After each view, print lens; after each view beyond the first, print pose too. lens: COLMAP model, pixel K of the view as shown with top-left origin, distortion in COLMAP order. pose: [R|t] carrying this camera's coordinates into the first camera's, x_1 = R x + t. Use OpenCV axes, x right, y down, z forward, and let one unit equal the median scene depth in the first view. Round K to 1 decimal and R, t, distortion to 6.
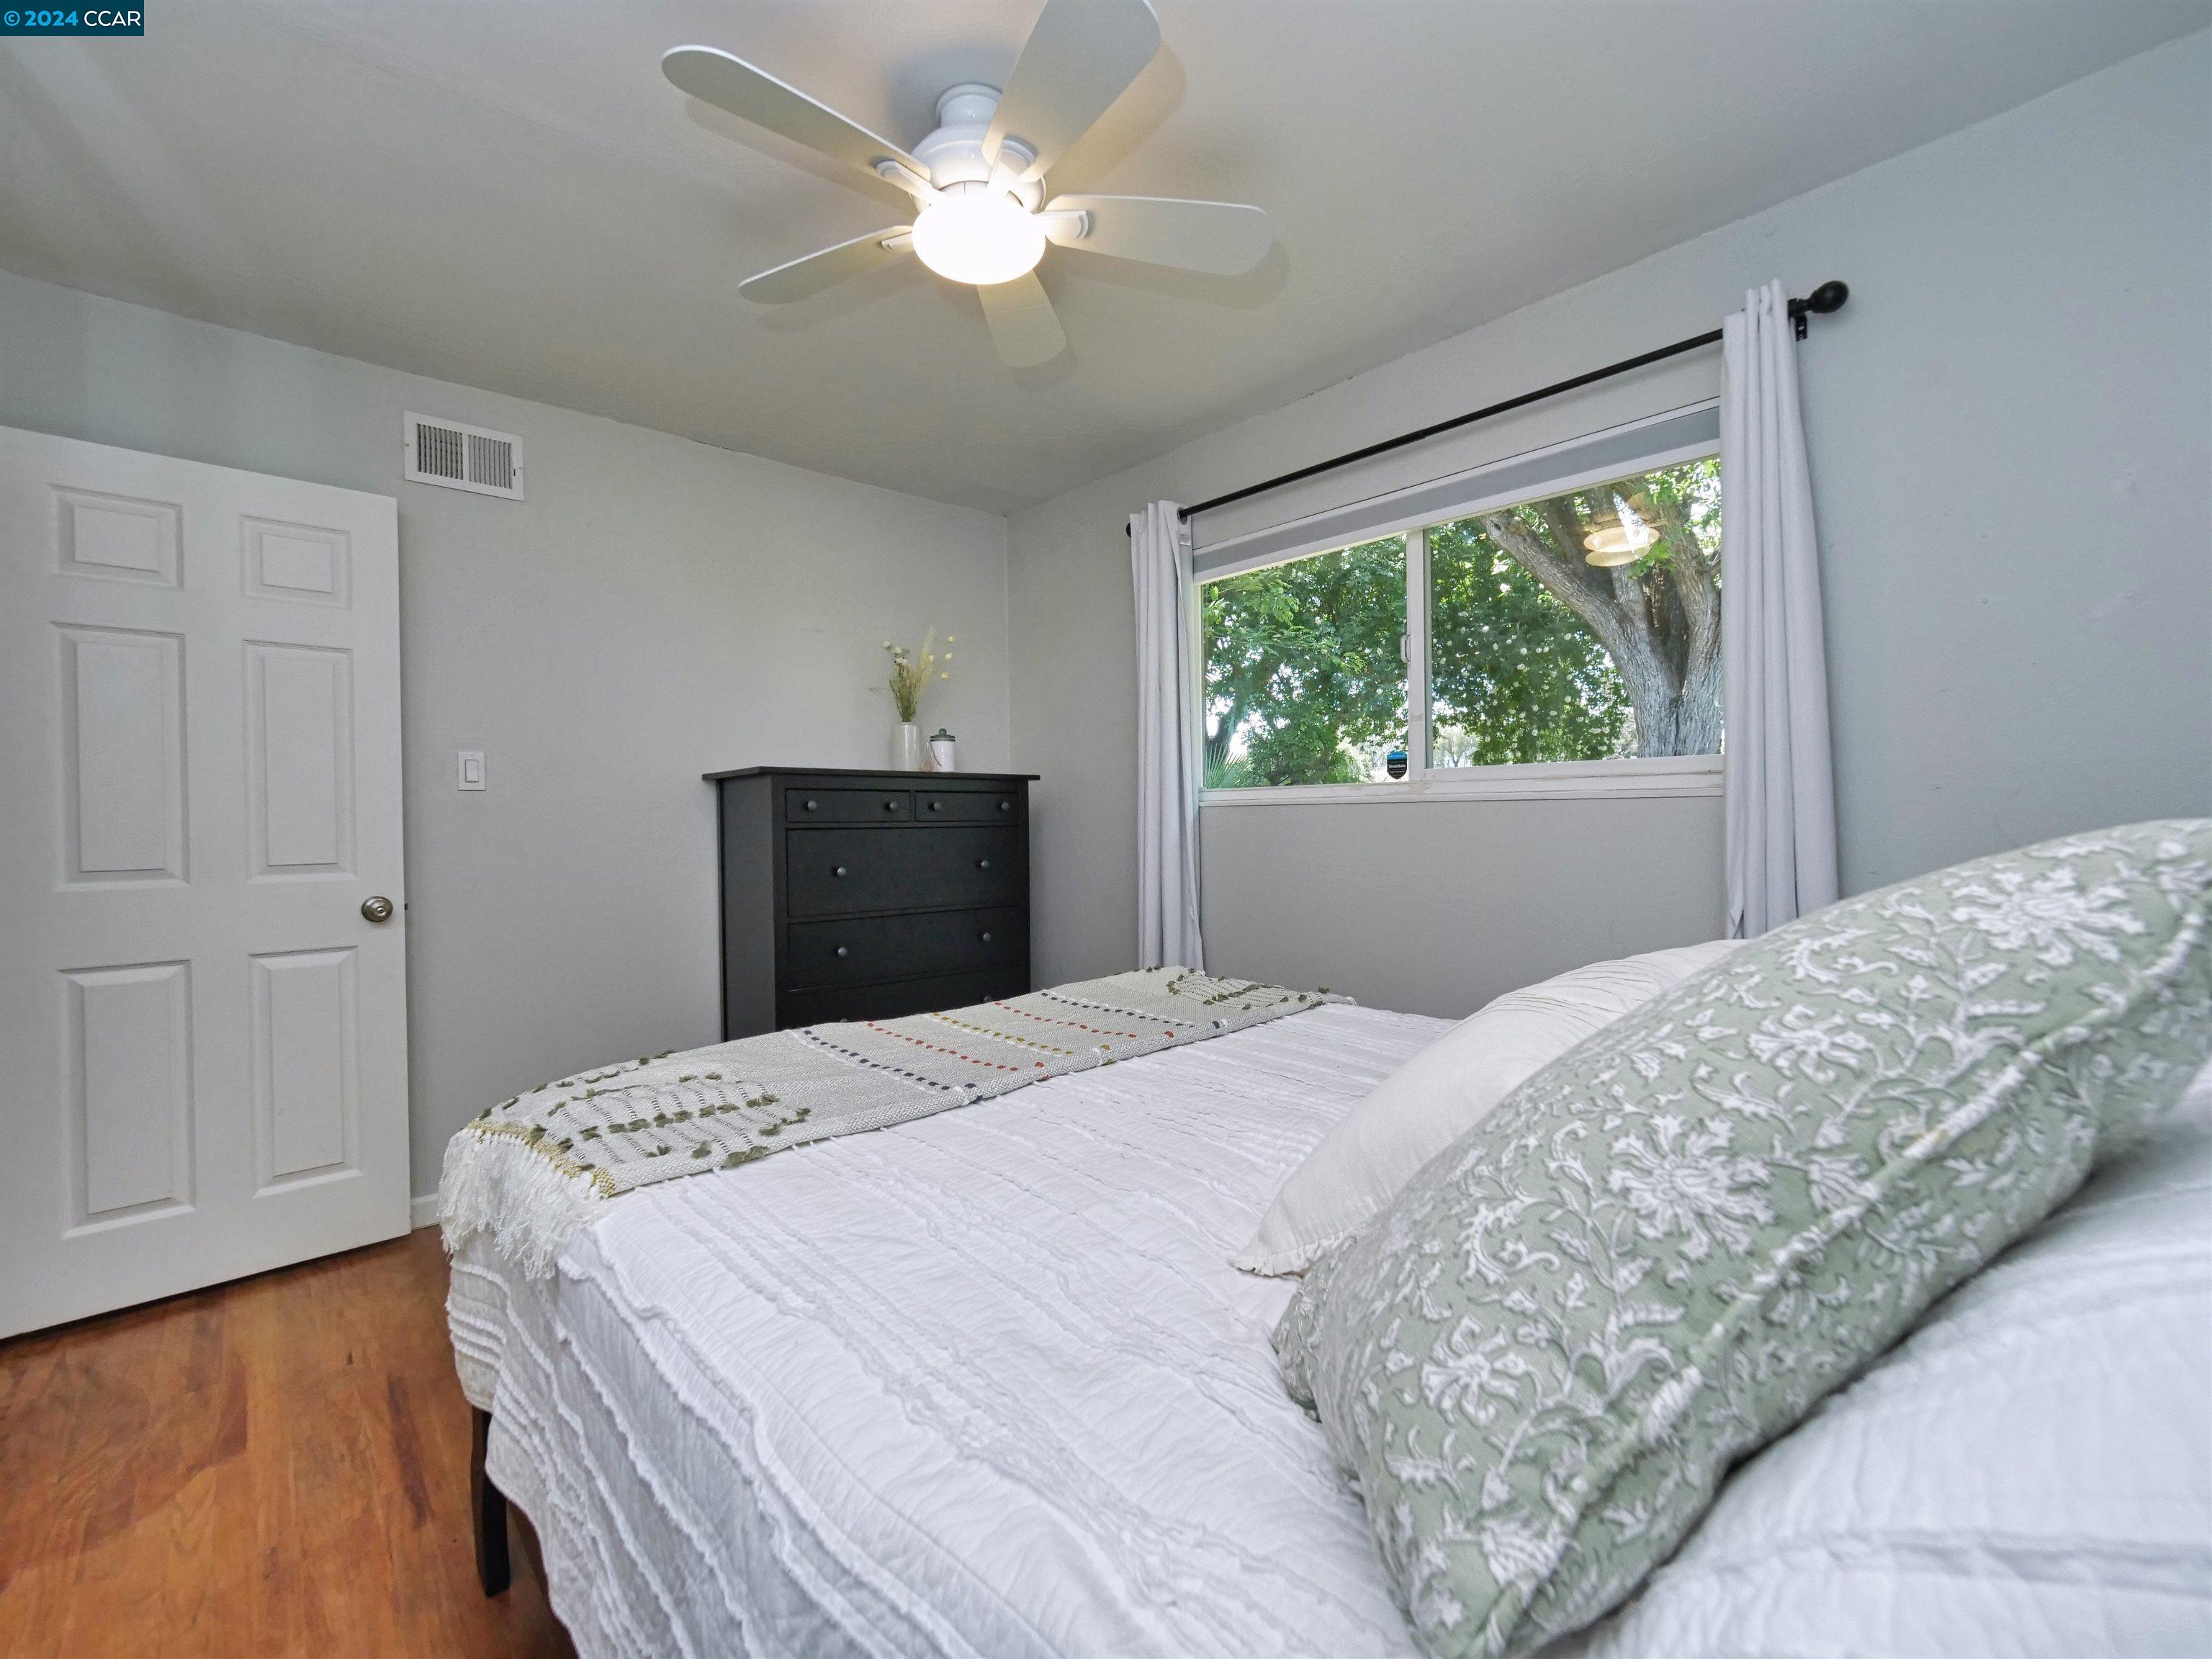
lens RADIAL K [[942.5, 0, 1094.1], [0, 942.5, 826.7], [0, 0, 1]] dist [-0.005983, 0.001749]
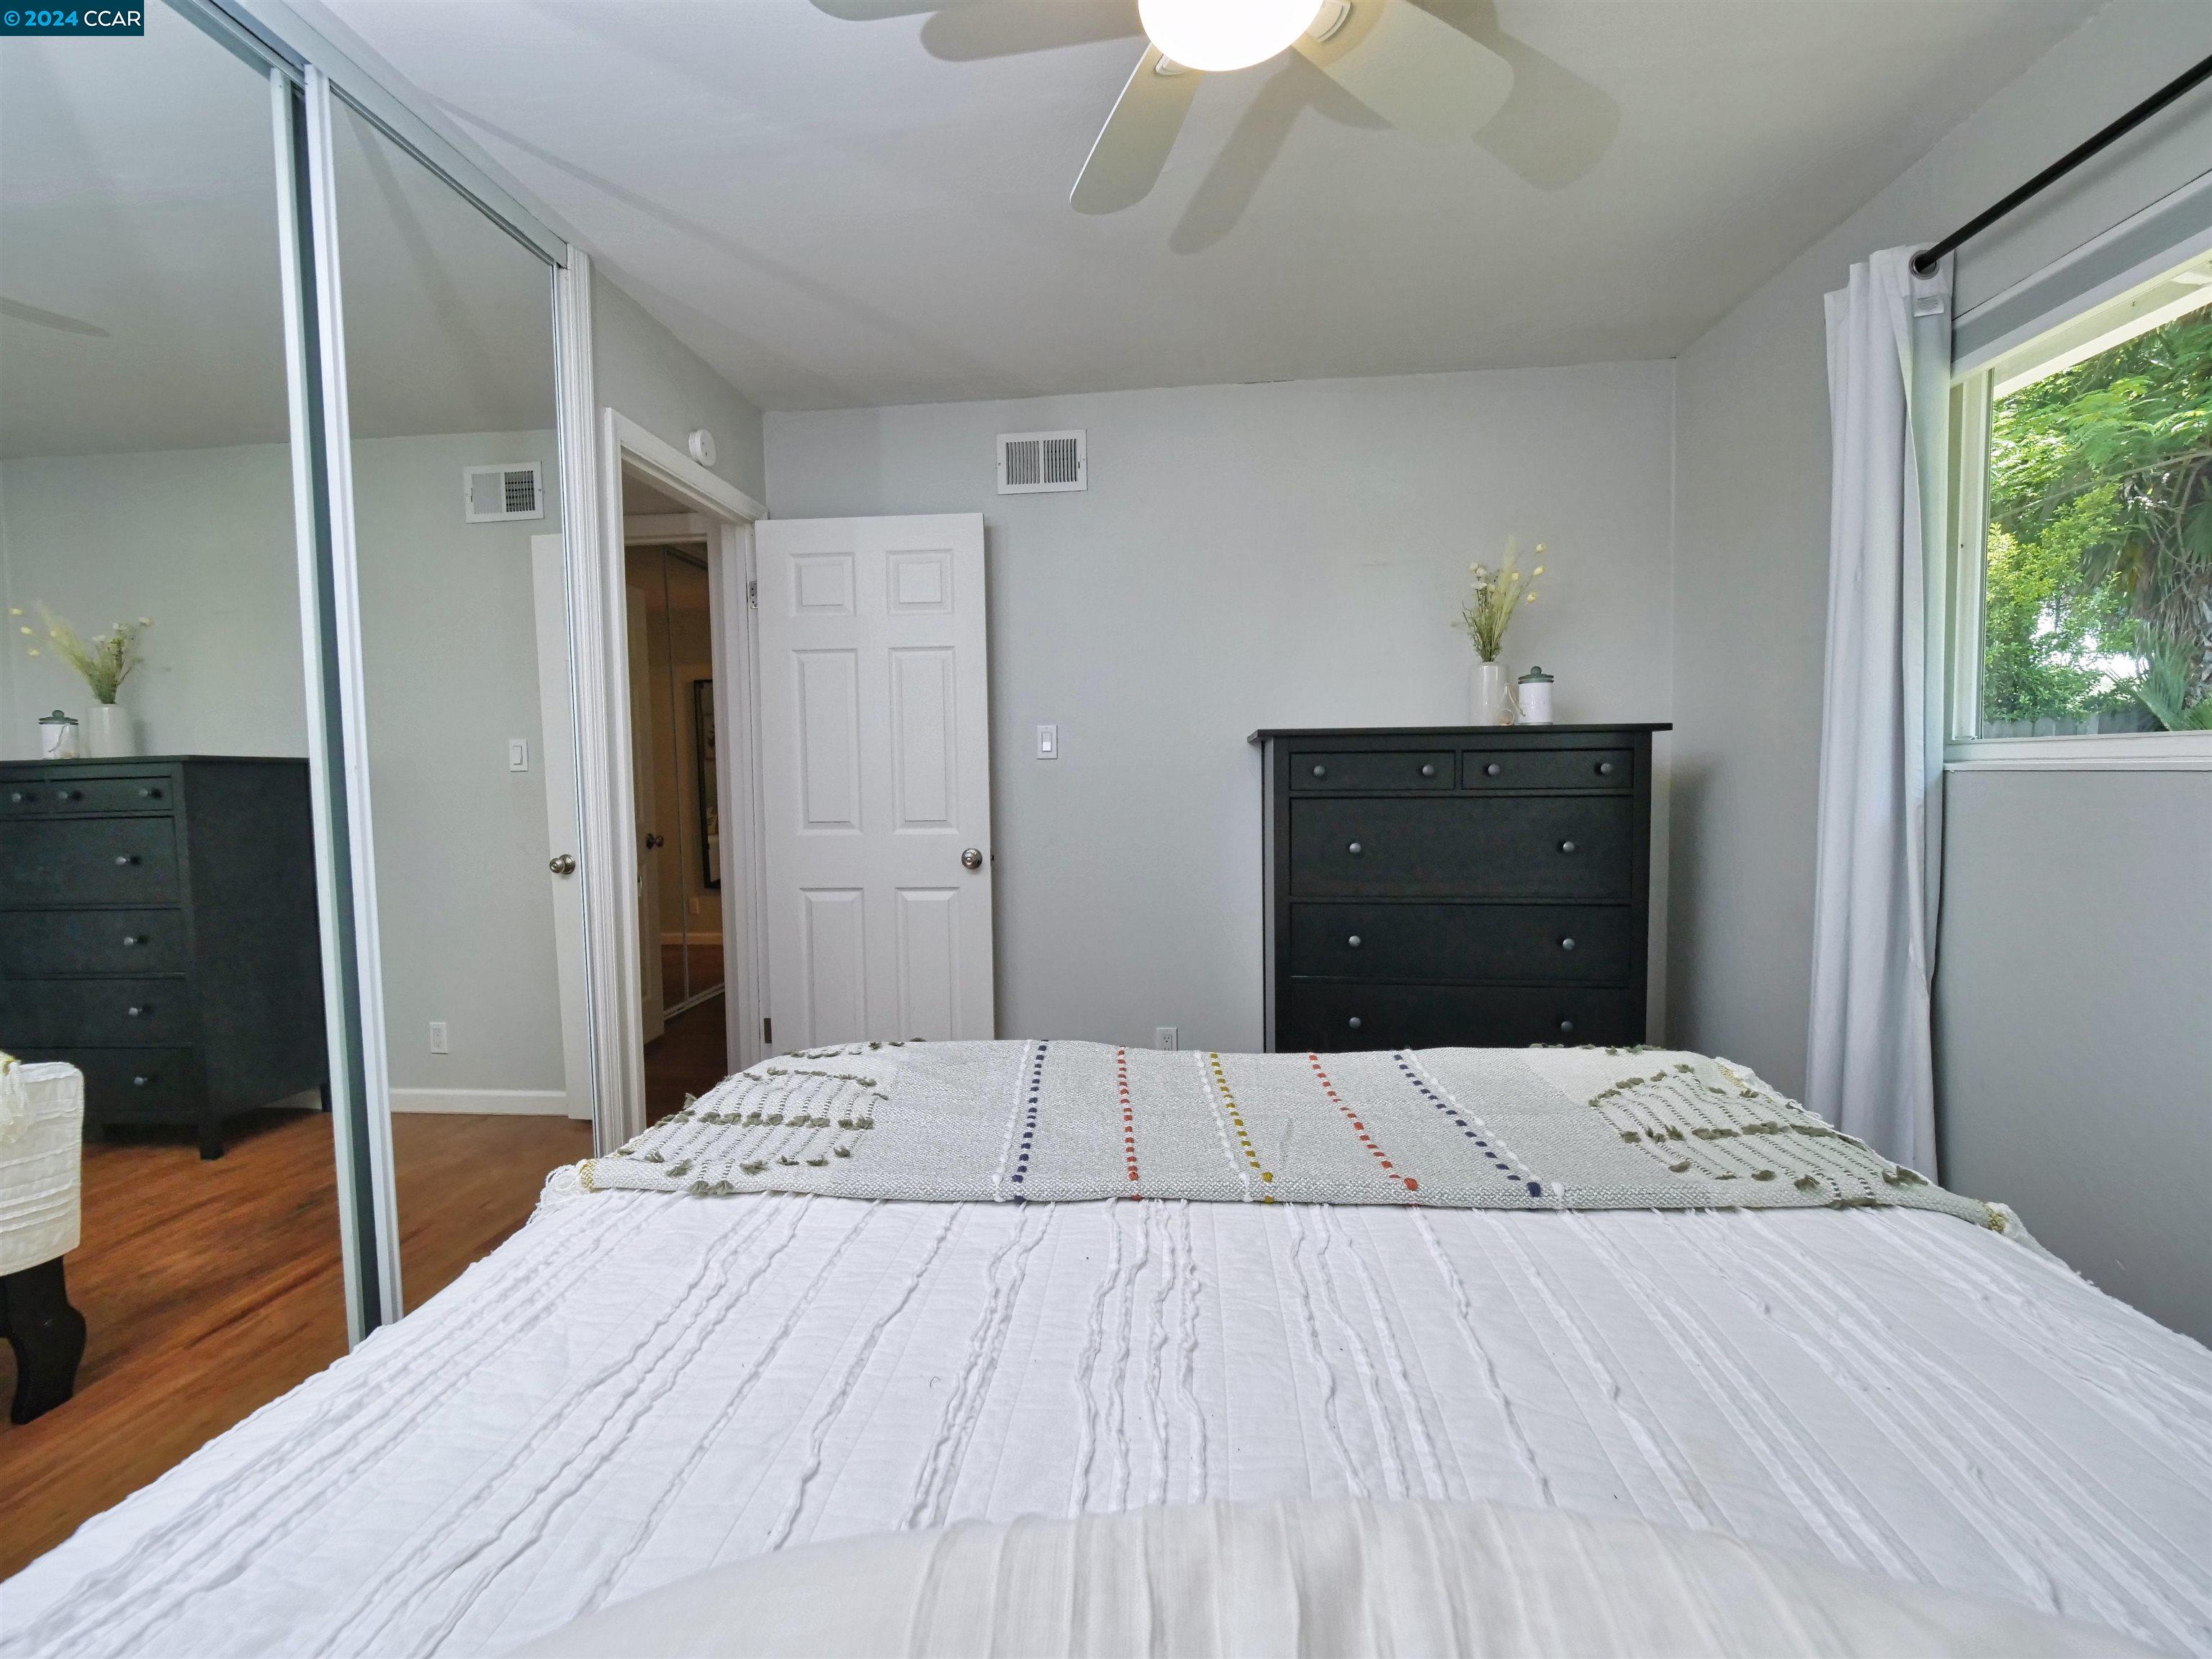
lens RADIAL K [[942.5, 0, 1107.8], [0, 942.5, 822.5], [0, 0, 1]] dist [-0.005983, 0.001749]
pose [[0.675182, 0.042990, -0.736397, 0.234086], [-0.001572, 0.998382, 0.056843, -0.026727], [0.737649, -0.037221, 0.674157, 0.282309]]
